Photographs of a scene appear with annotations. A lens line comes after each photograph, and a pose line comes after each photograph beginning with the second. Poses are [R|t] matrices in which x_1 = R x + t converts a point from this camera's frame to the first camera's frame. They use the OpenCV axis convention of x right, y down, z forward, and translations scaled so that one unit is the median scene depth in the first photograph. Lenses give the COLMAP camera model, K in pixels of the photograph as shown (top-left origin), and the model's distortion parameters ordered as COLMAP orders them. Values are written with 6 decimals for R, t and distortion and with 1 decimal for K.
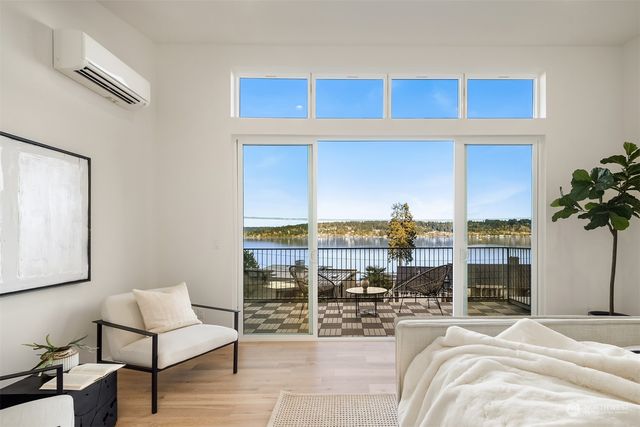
lens RADIAL K [[323.4, 0, 320.5], [0, 323.4, 238.9], [0, 0, 1]] dist [-0.001800, -0.000545]
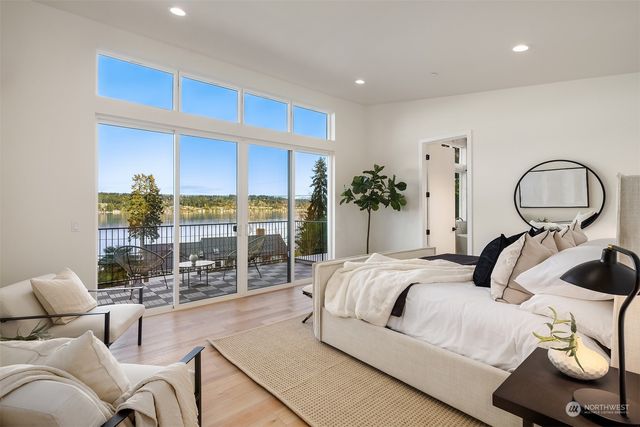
lens RADIAL K [[321.8, 0, 320.0], [0, 321.8, 213.5], [0, 0, 1]] dist [0.000348, -0.000070]
pose [[0.754566, -0.011872, 0.656117, -0.491123], [0.012506, 0.999915, 0.003709, -0.019262], [-0.656105, 0.005406, 0.754650, -0.194894]]
